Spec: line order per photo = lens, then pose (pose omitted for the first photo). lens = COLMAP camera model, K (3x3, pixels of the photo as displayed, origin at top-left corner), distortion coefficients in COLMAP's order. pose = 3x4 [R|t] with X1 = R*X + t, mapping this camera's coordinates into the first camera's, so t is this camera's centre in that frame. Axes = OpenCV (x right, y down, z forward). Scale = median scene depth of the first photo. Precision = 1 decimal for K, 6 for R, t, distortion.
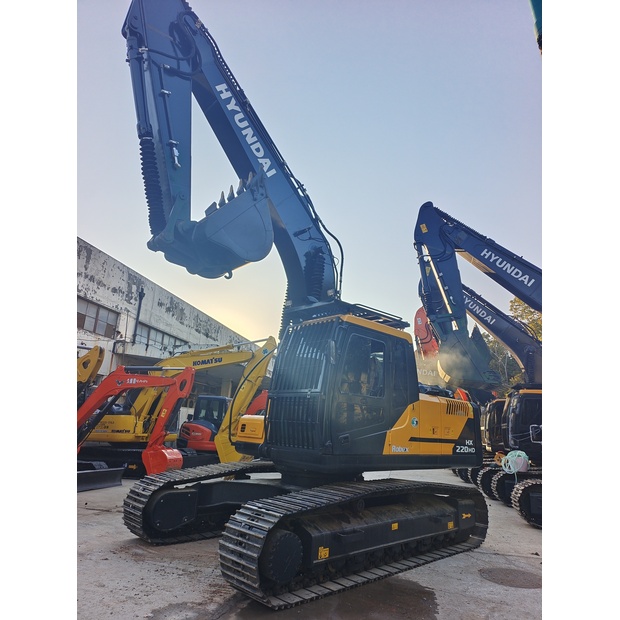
lens RADIAL K [[413.3, 0, 324.9], [0, 413.3, 310.1], [0, 0, 1]] dist [0.051622, -0.003280]
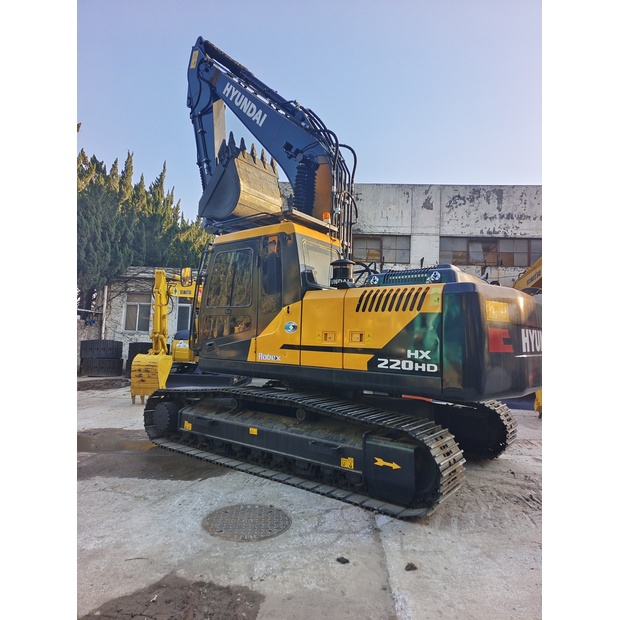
lens RADIAL K [[413.3, 0, 324.9], [0, 413.3, 310.1], [0, 0, 1]] dist [0.051622, -0.003280]
pose [[0.159703, -0.114593, -0.980491, 1.036668], [0.250244, 0.965496, -0.072080, 0.313822], [0.954920, -0.233851, 0.182869, 0.925622]]
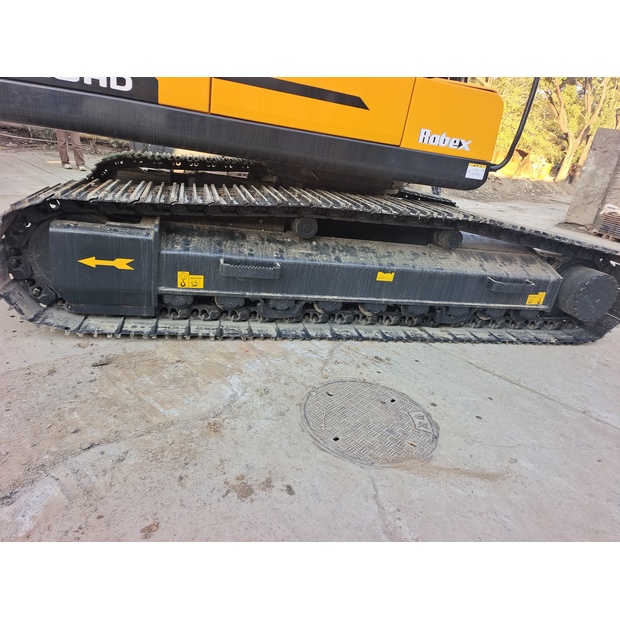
lens RADIAL K [[413.3, 0, 324.9], [0, 413.3, 310.1], [0, 0, 1]] dist [0.051622, -0.003280]
pose [[0.867598, 0.265709, -0.420324, 0.300561], [0.025097, 0.820795, 0.570671, 0.208741], [0.496632, -0.505662, 0.705452, 0.485719]]
